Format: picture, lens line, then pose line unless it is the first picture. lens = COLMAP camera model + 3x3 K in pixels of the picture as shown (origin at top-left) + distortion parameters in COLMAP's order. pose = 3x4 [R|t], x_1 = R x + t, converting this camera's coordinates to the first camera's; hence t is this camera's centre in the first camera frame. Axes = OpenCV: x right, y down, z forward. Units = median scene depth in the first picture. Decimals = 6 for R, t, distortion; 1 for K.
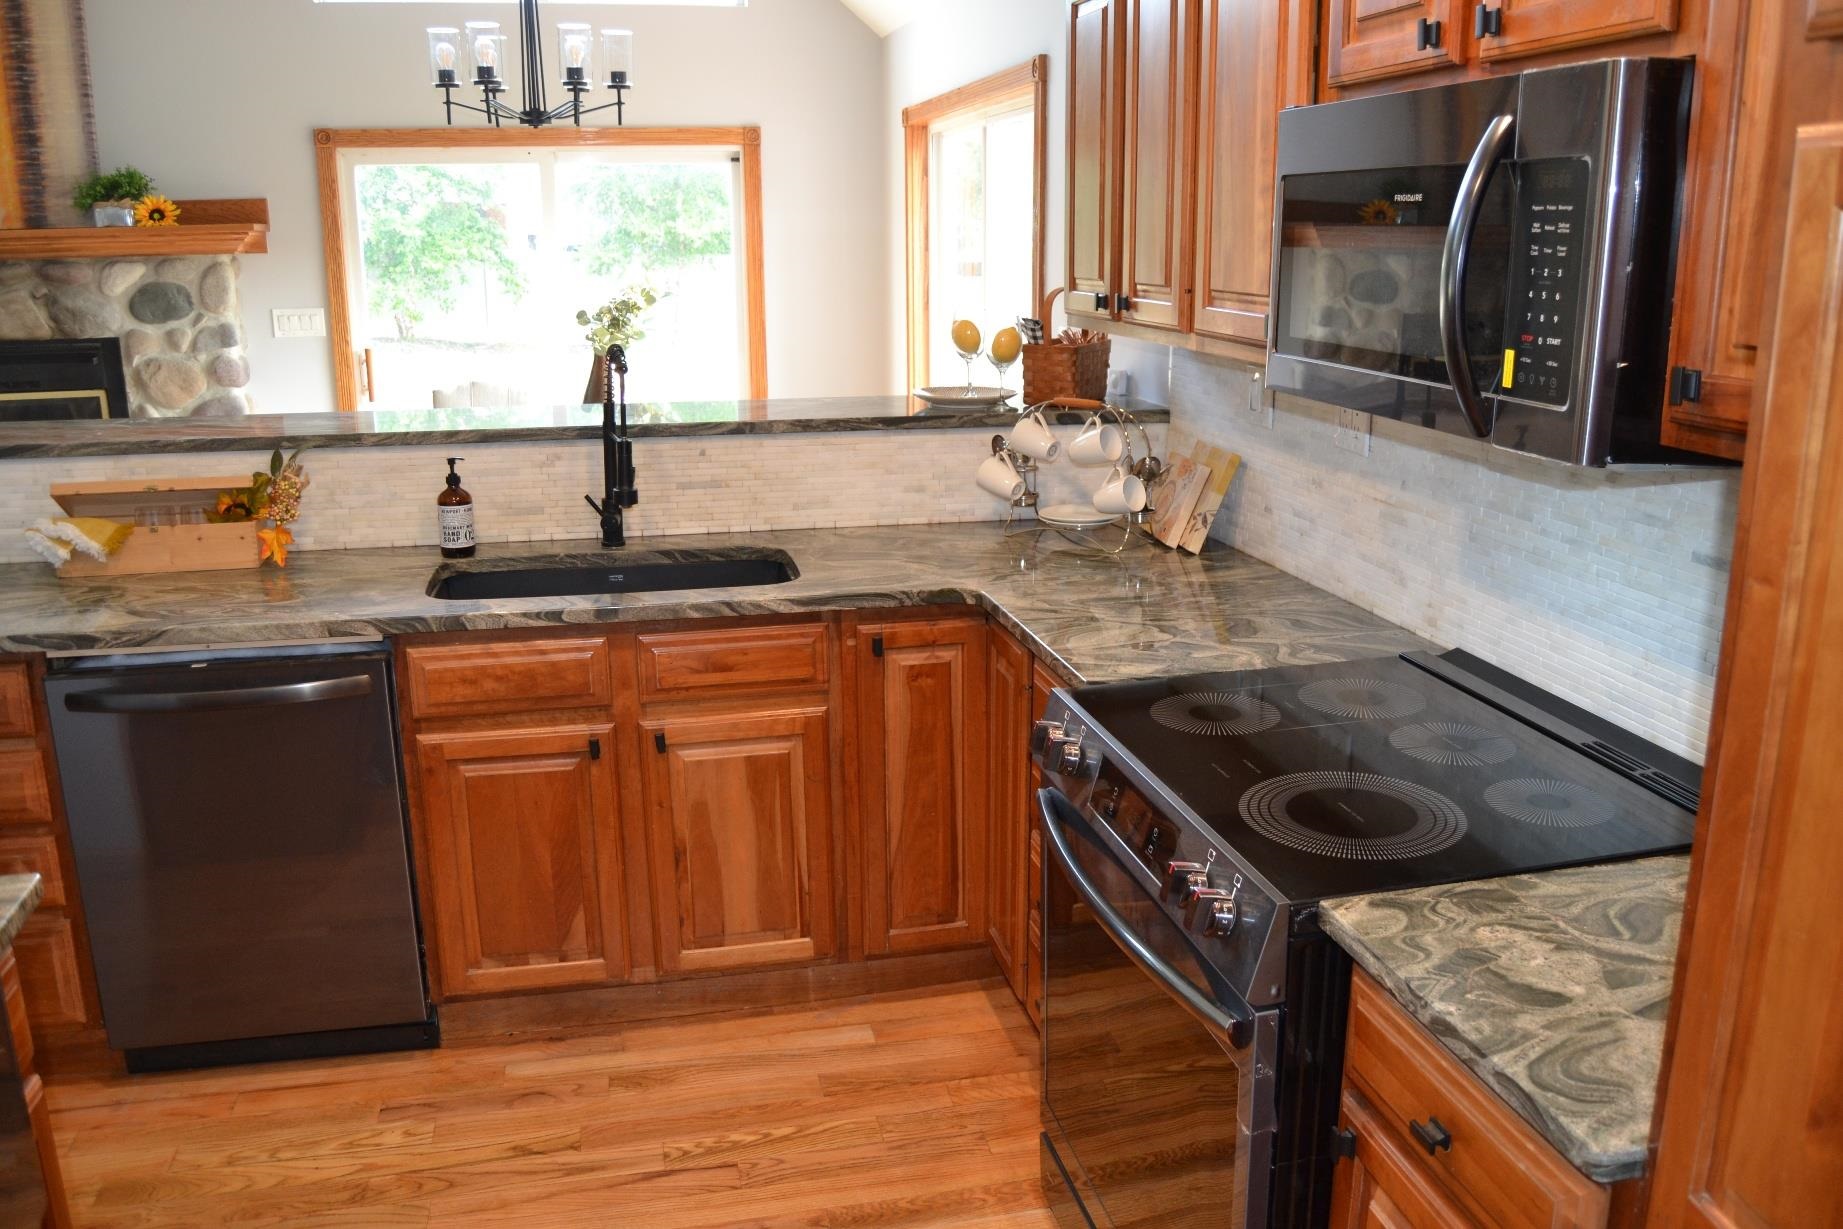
lens RADIAL K [[1466.1, 0, 923.9], [0, 1466.1, 616.4], [0, 0, 1]] dist [-0.049812, 0.002403]
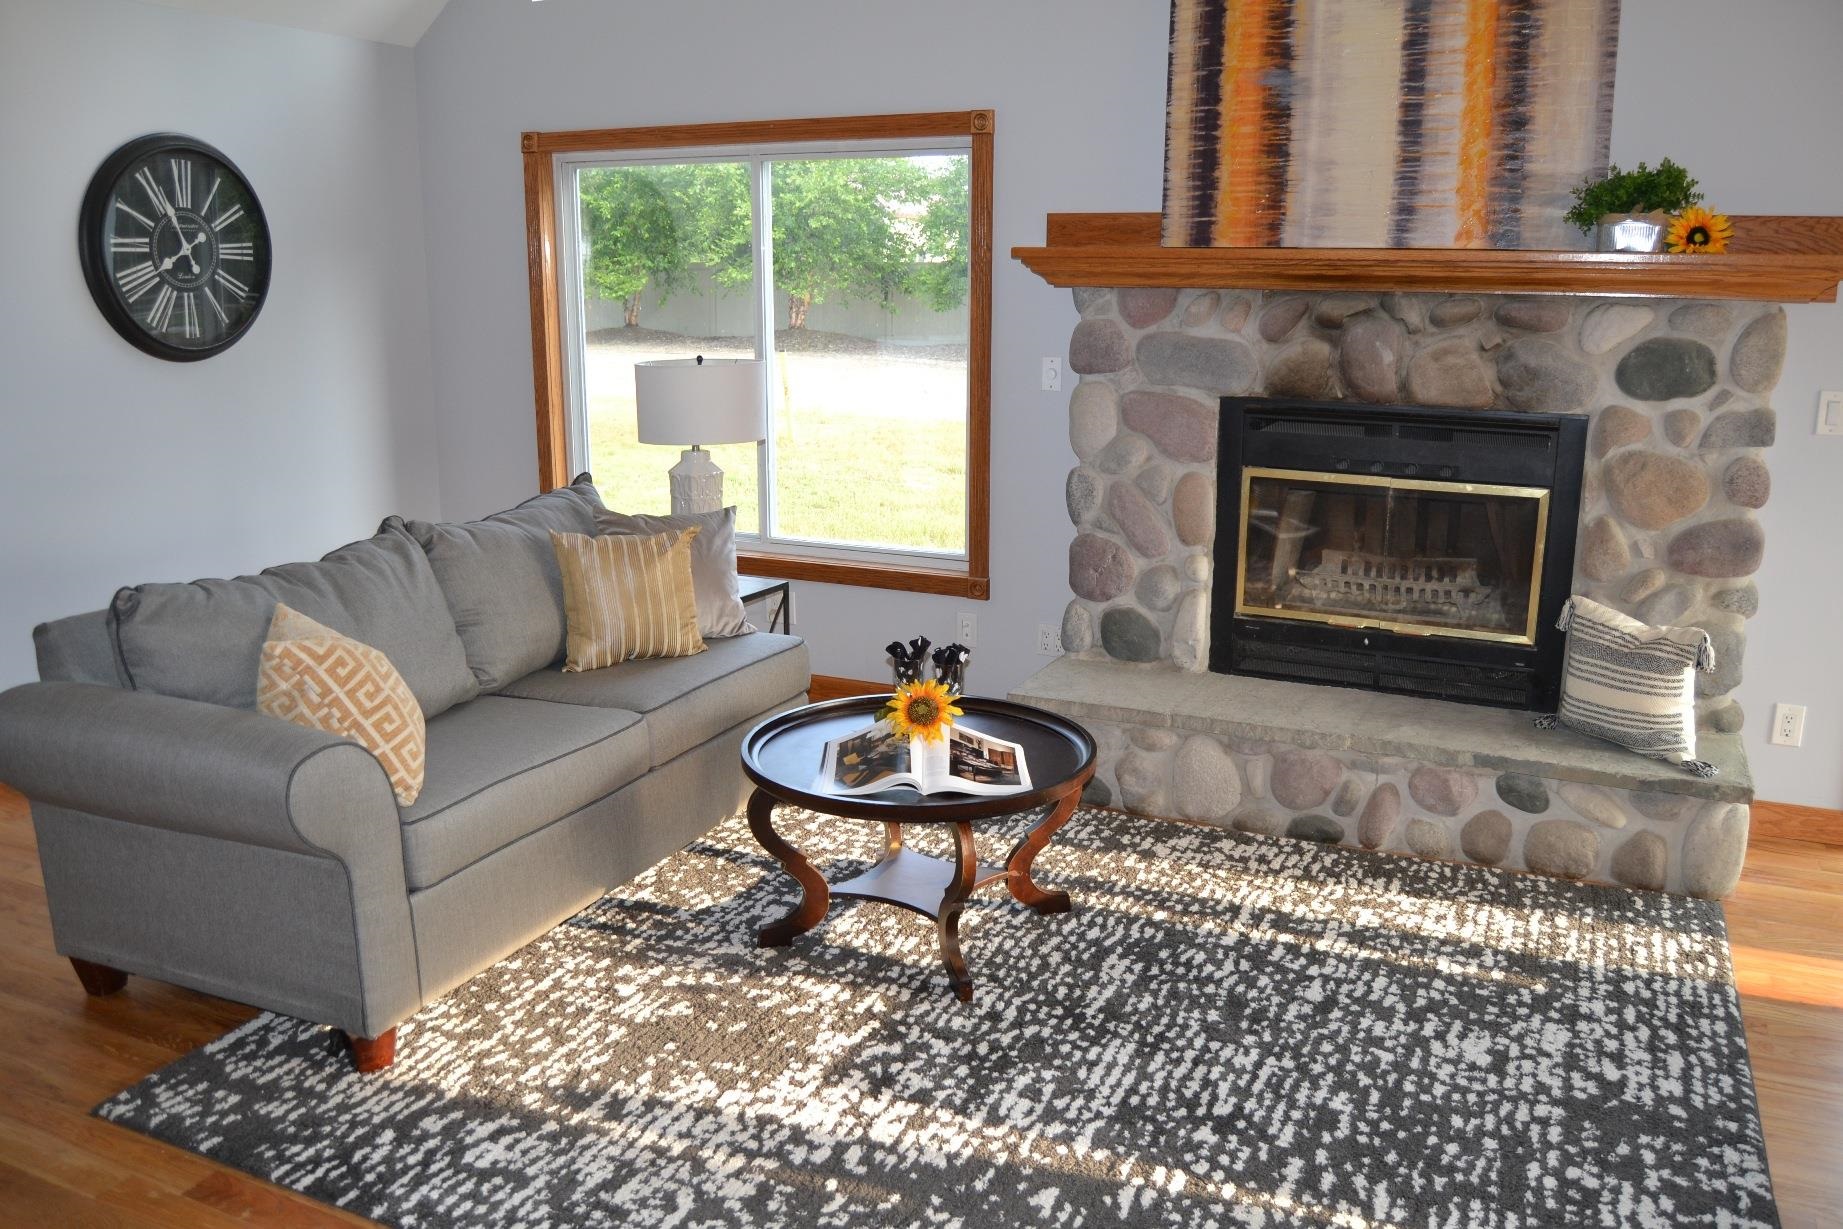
lens RADIAL K [[1466.1, 0, 923.0], [0, 1466.1, 615.4], [0, 0, 1]] dist [-0.049812, 0.002403]
pose [[0.793888, 0.161021, -0.586357, -0.401858], [-0.171868, 0.984401, 0.037630, -0.075717], [0.583269, 0.070902, 0.809178, 0.285908]]
